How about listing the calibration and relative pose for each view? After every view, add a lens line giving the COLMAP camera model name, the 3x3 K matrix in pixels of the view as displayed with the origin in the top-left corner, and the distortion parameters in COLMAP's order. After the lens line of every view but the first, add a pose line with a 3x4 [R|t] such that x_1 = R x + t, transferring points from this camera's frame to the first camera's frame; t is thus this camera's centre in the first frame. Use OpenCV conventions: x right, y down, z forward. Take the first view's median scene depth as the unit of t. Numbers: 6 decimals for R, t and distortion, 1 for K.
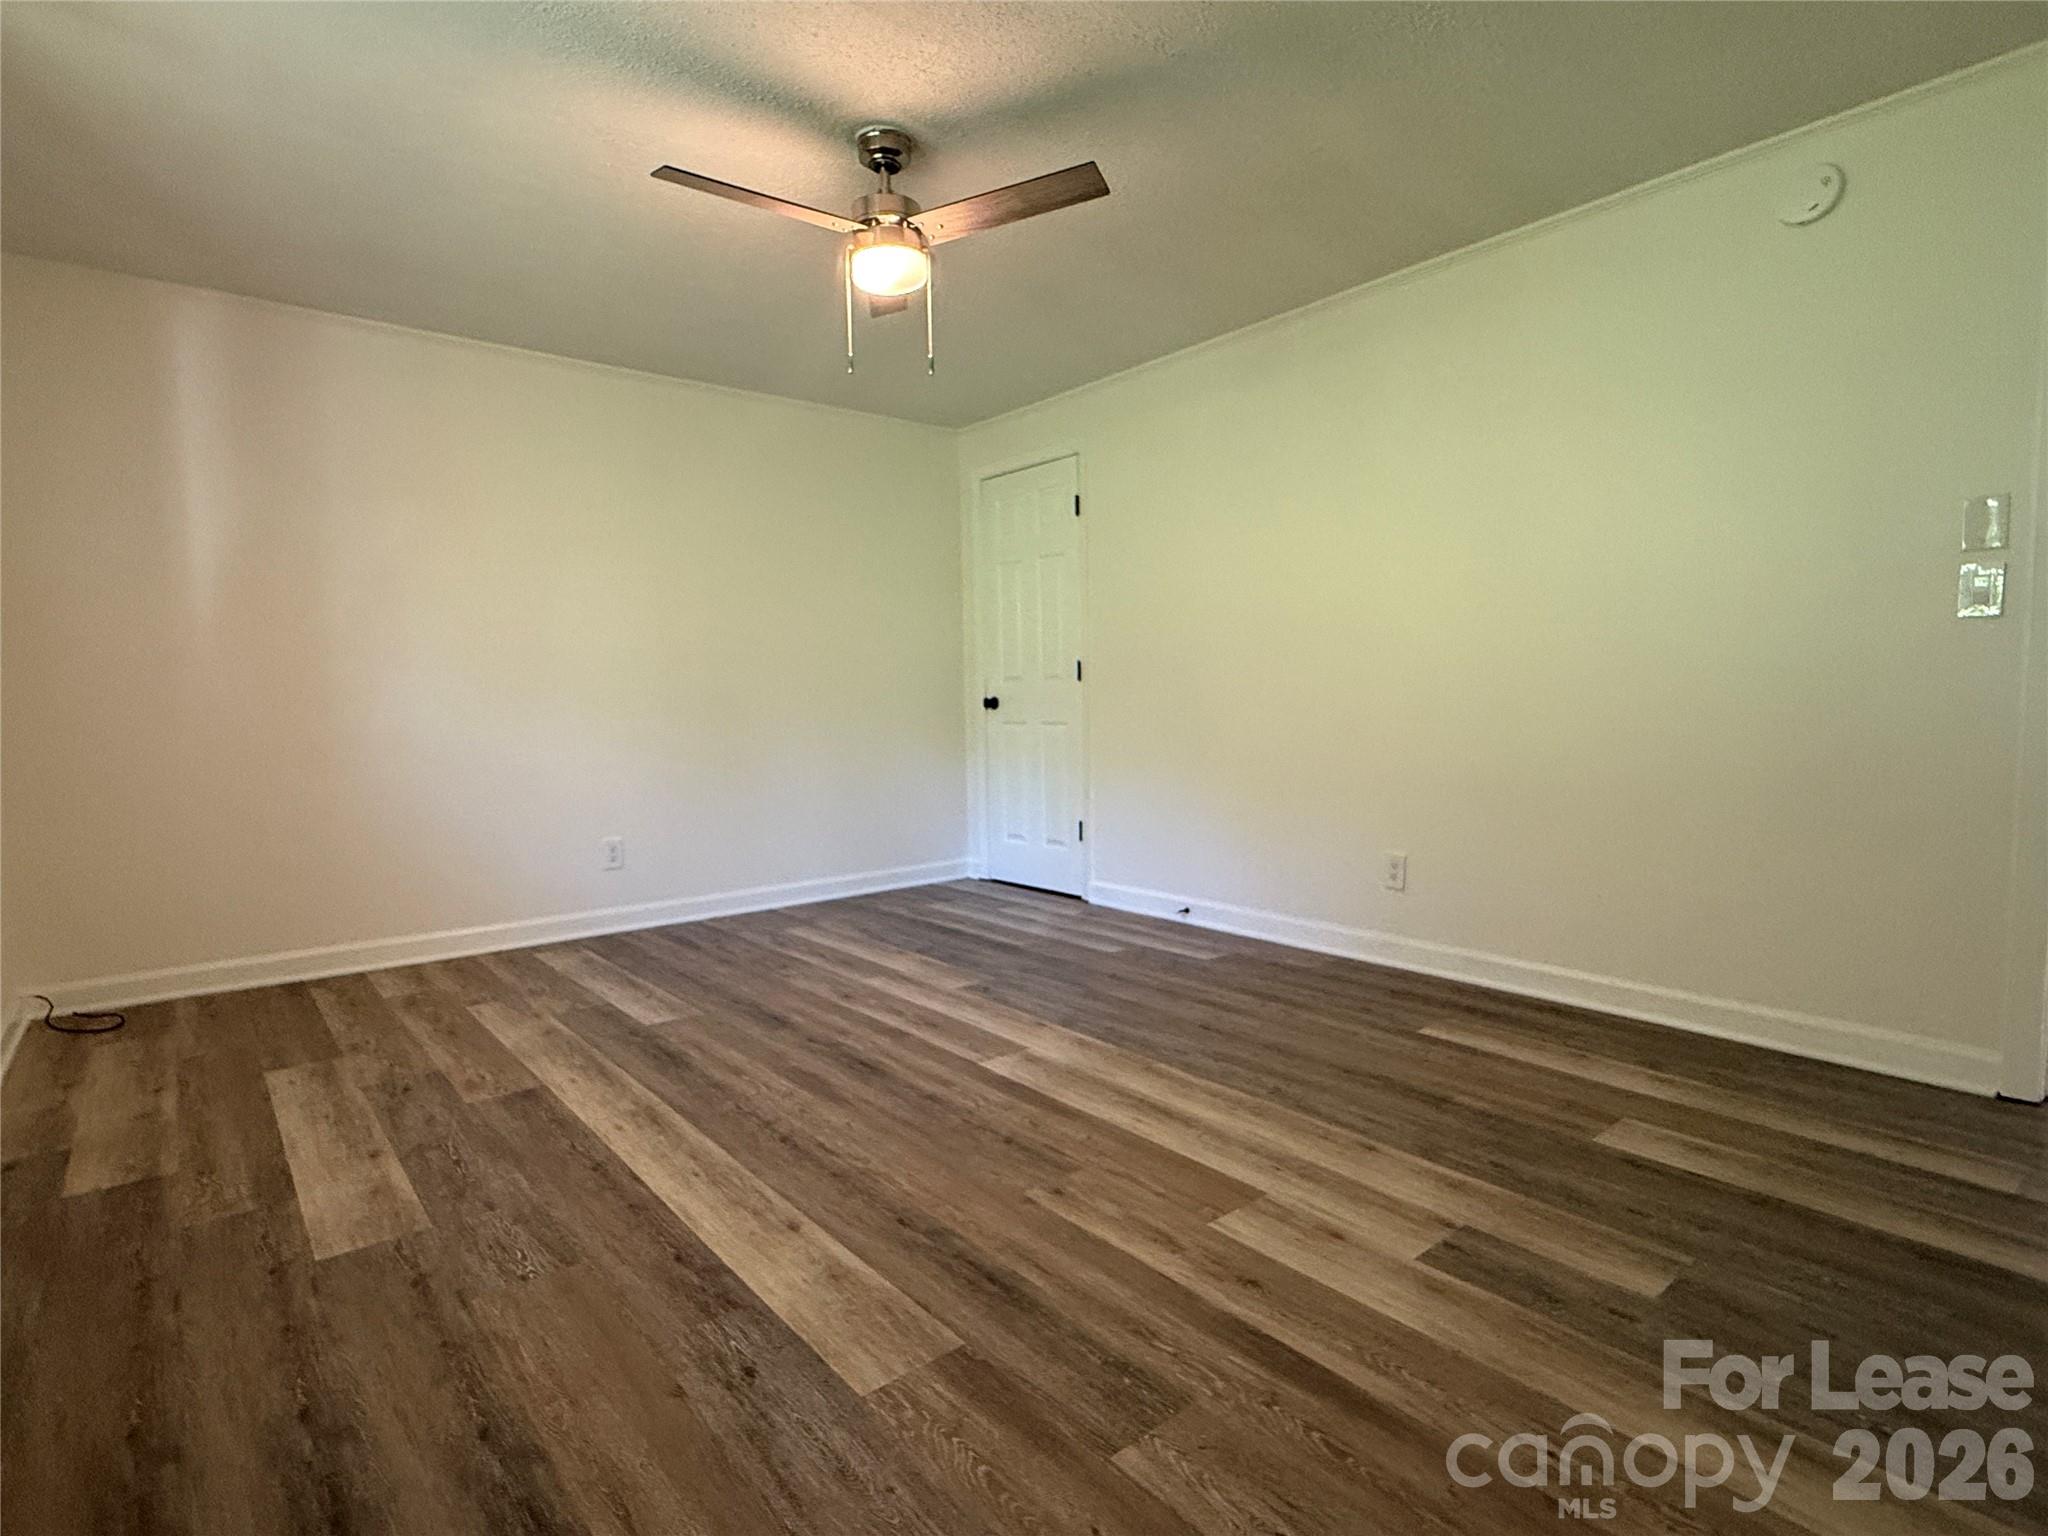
lens RADIAL K [[1033.8, 0, 1024.9], [0, 1033.8, 759.0], [0, 0, 1]] dist [-0.003185, 0.000794]
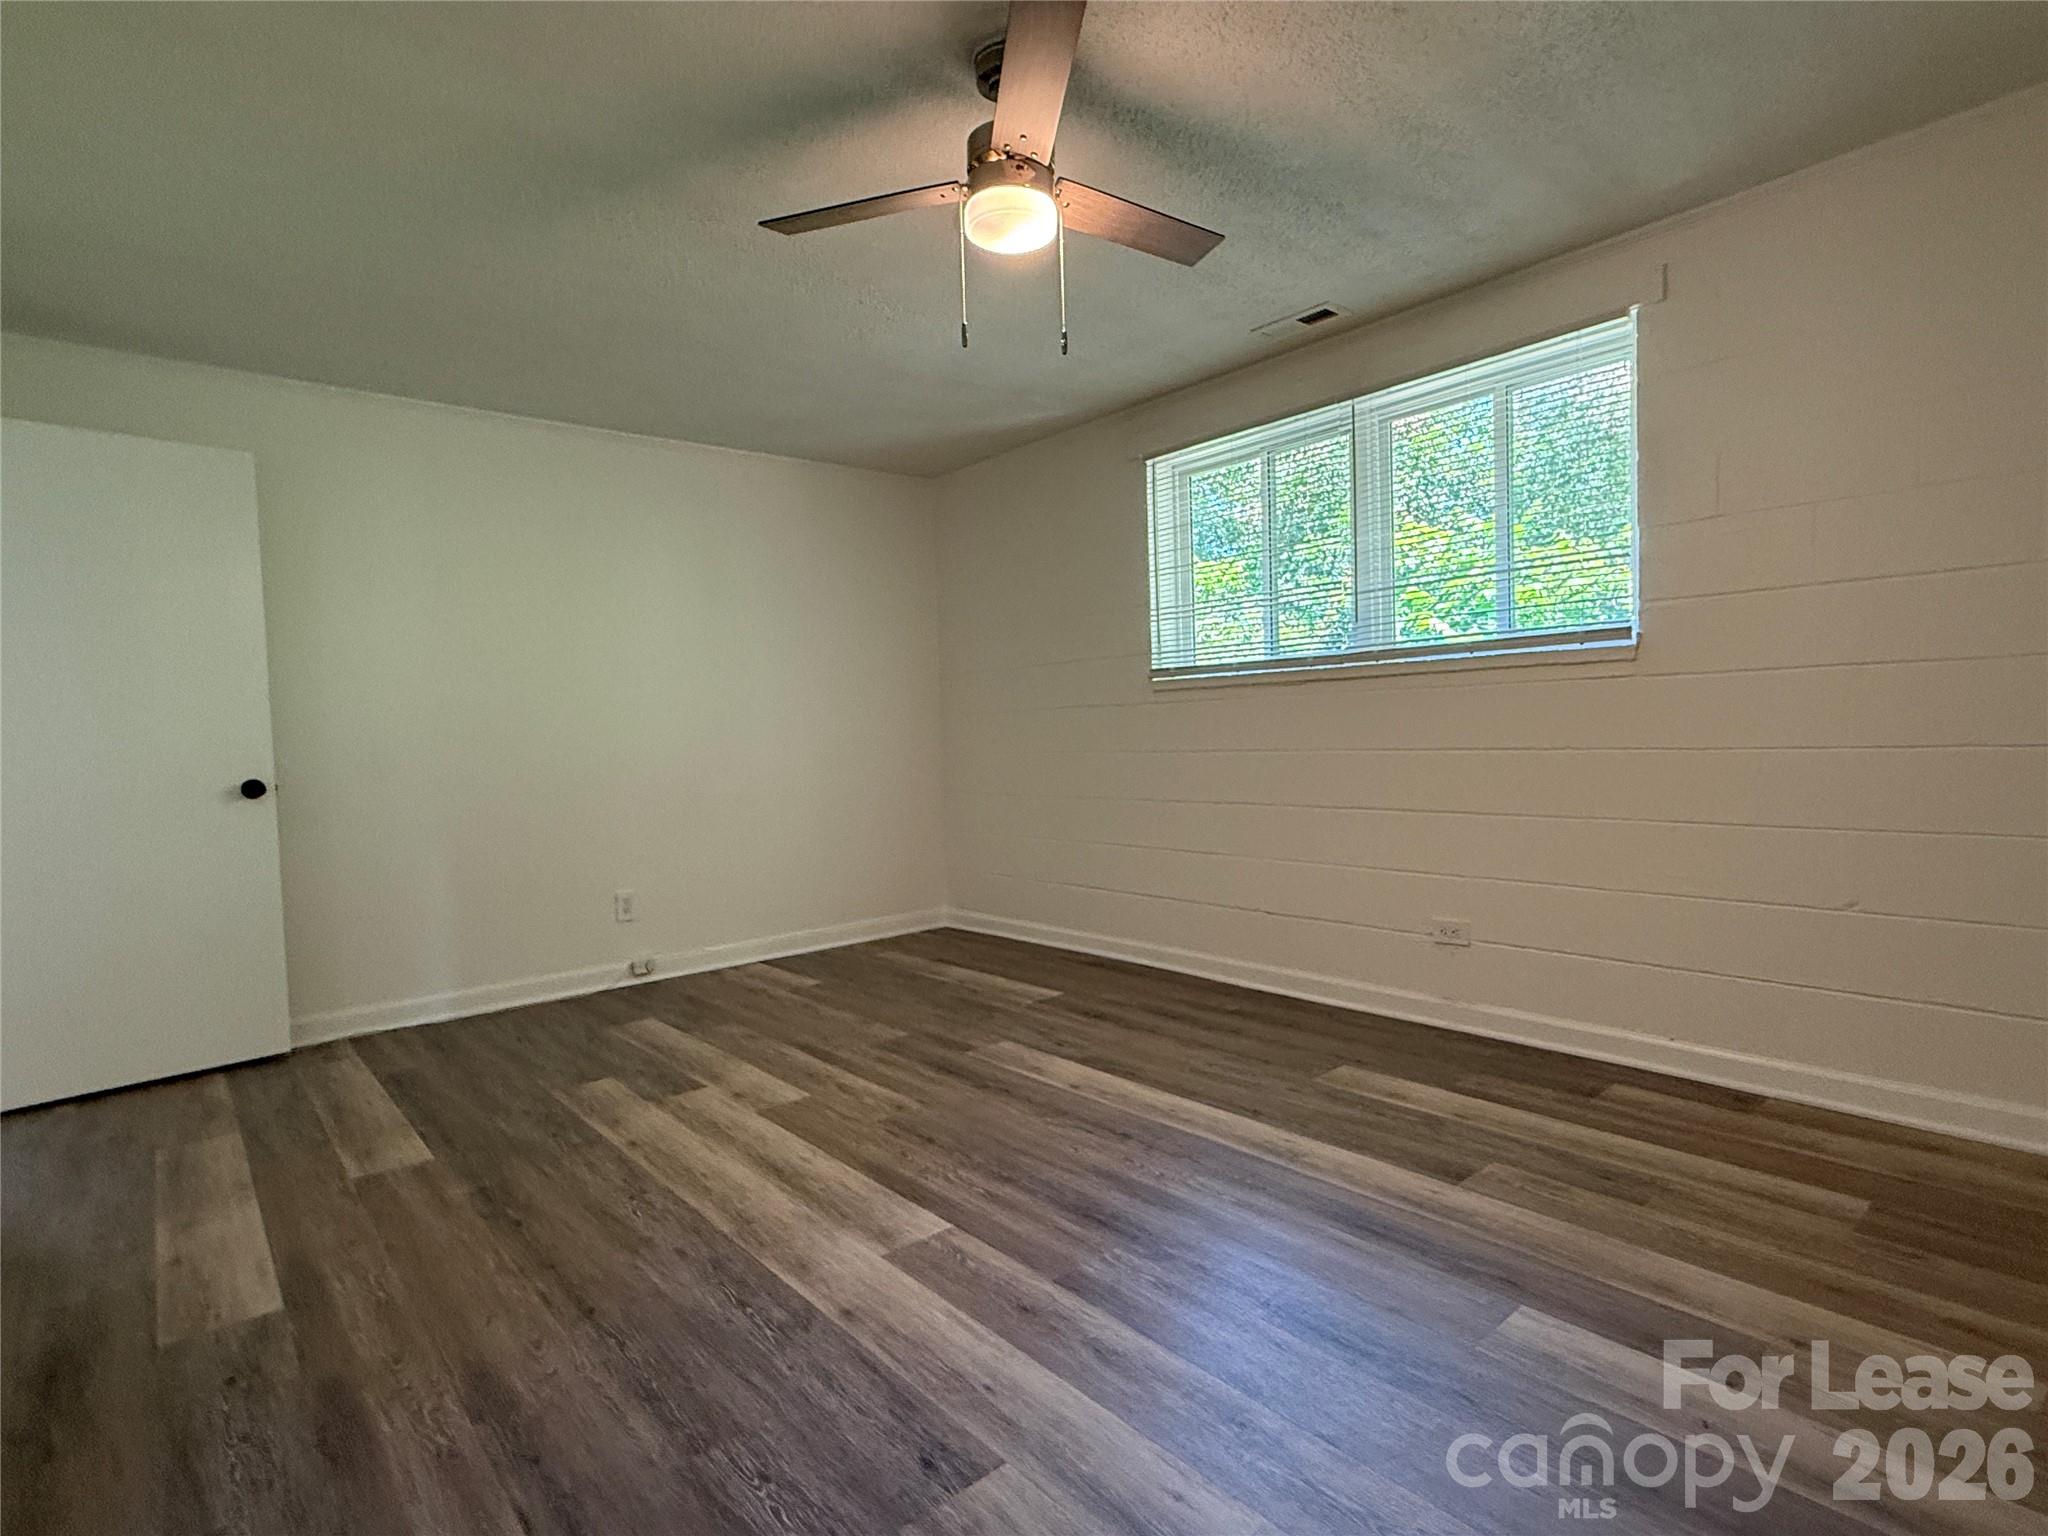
lens RADIAL K [[1024.3, 0, 1017.2], [0, 1024.3, 773.6], [0, 0, 1]] dist [0.001245, 0.000105]
pose [[-0.998880, 0.047091, -0.004671, -0.121909], [0.046384, 0.993851, 0.100538, -0.144240], [0.009376, 0.100209, -0.994922, 2.004880]]
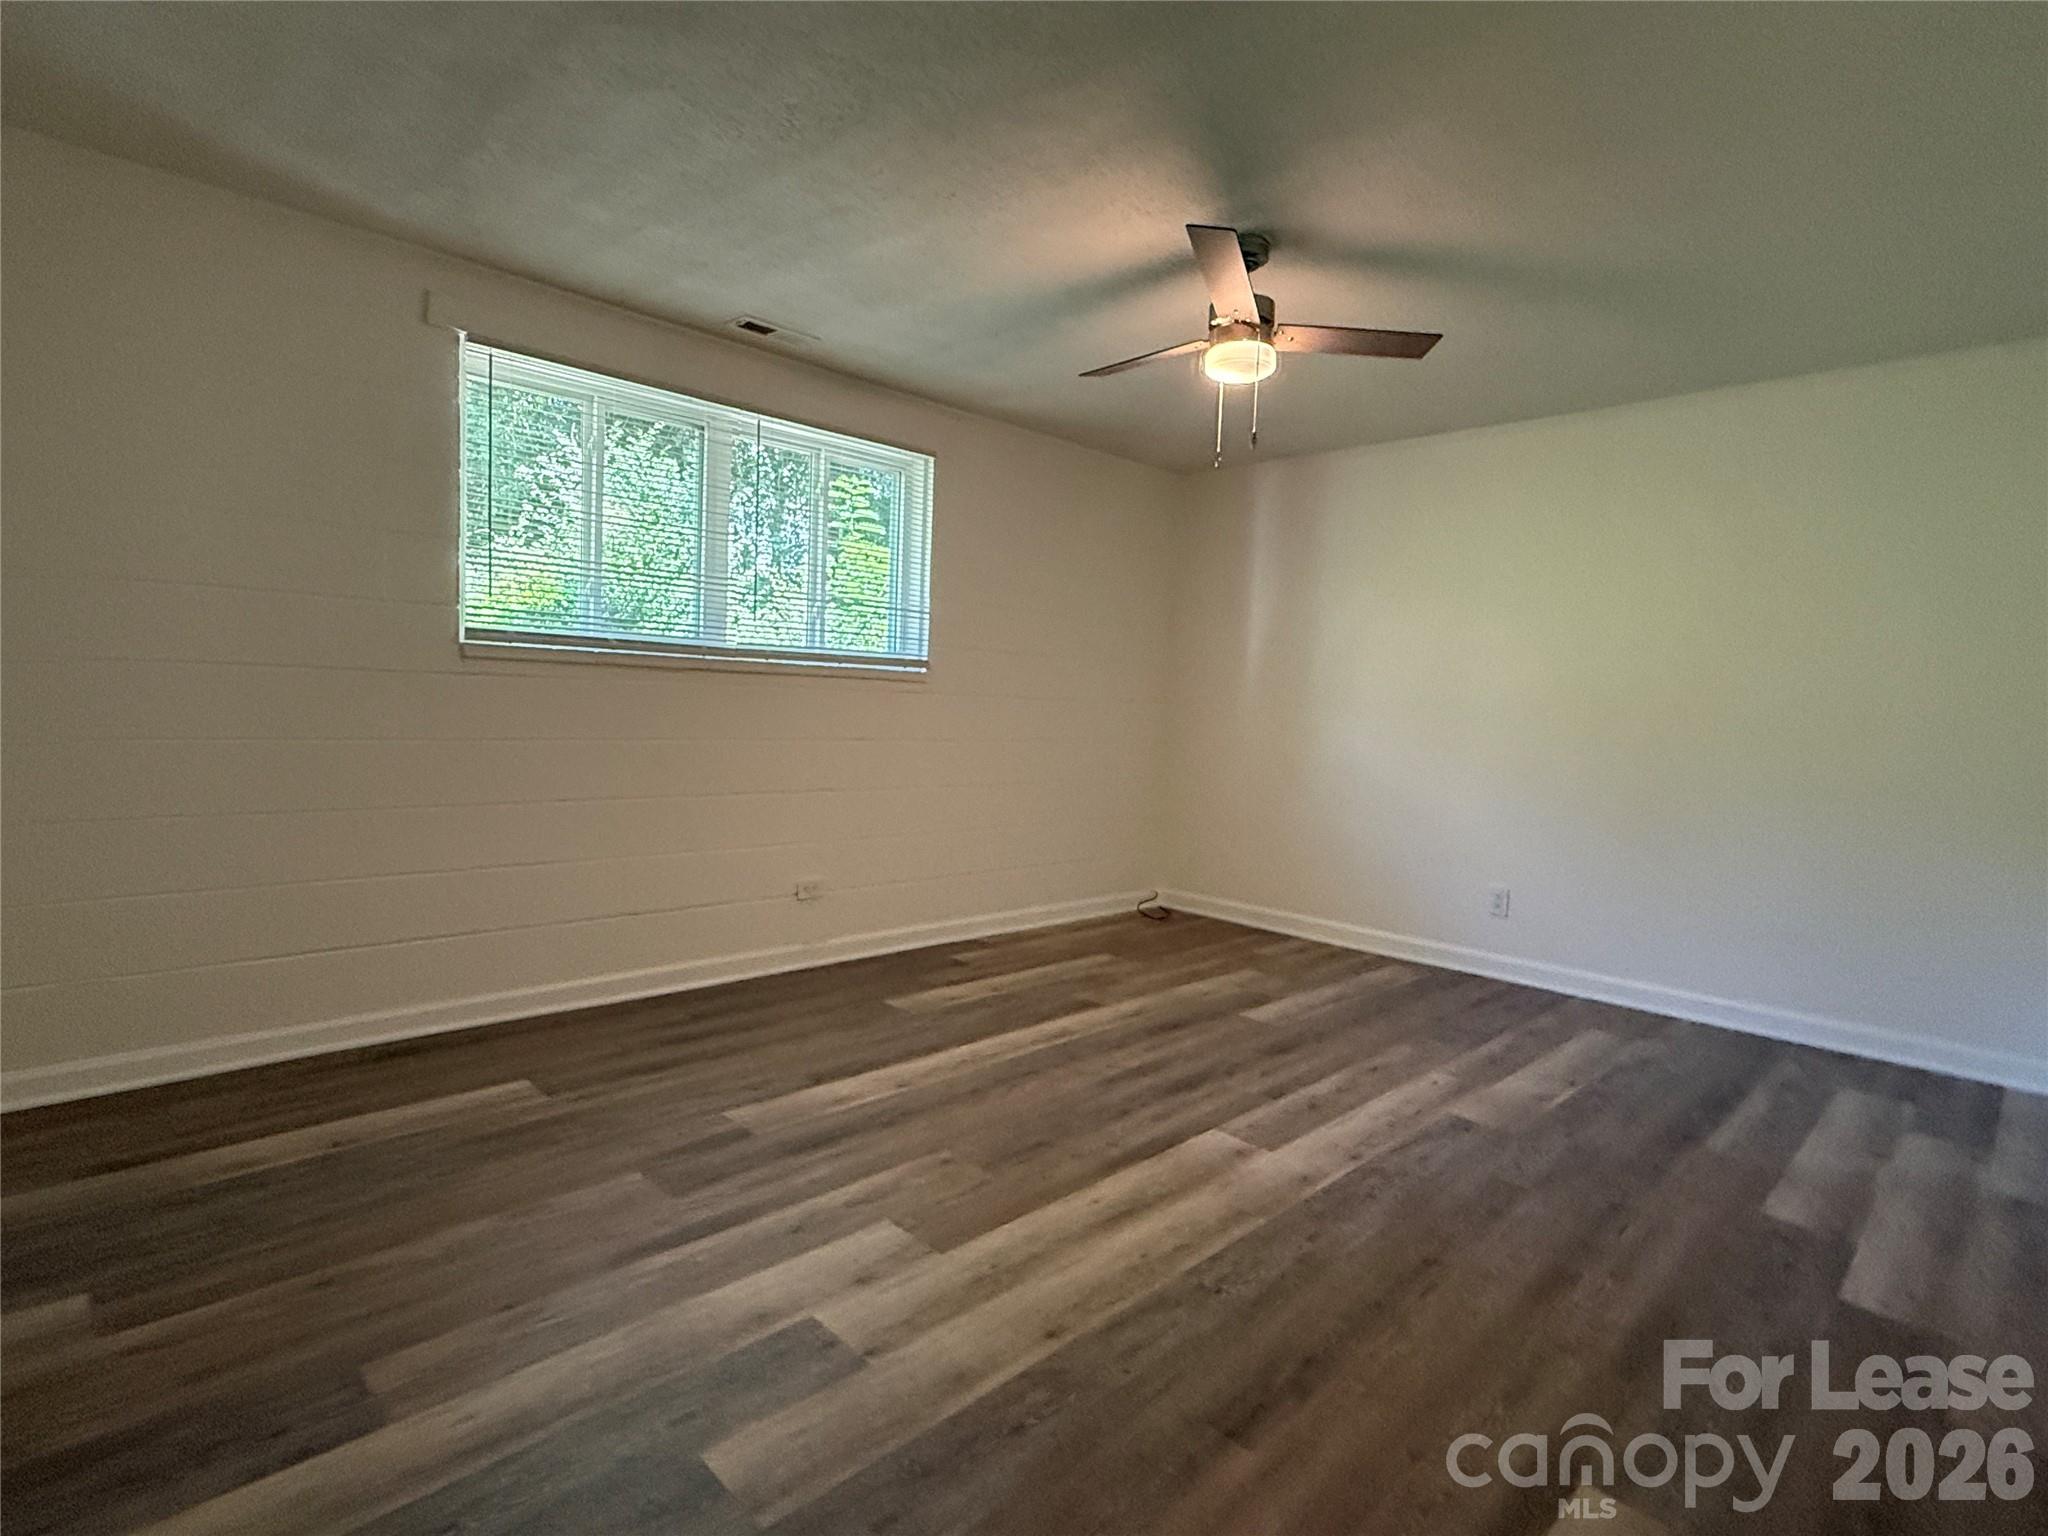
lens RADIAL K [[1033.8, 0, 1024.9], [0, 1033.8, 759.0], [0, 0, 1]] dist [-0.003185, 0.000794]
pose [[0.081037, 0.073736, -0.993980, 1.042163], [-0.099266, 0.992899, 0.065563, -0.123764], [0.991756, 0.093355, 0.087781, 0.801010]]
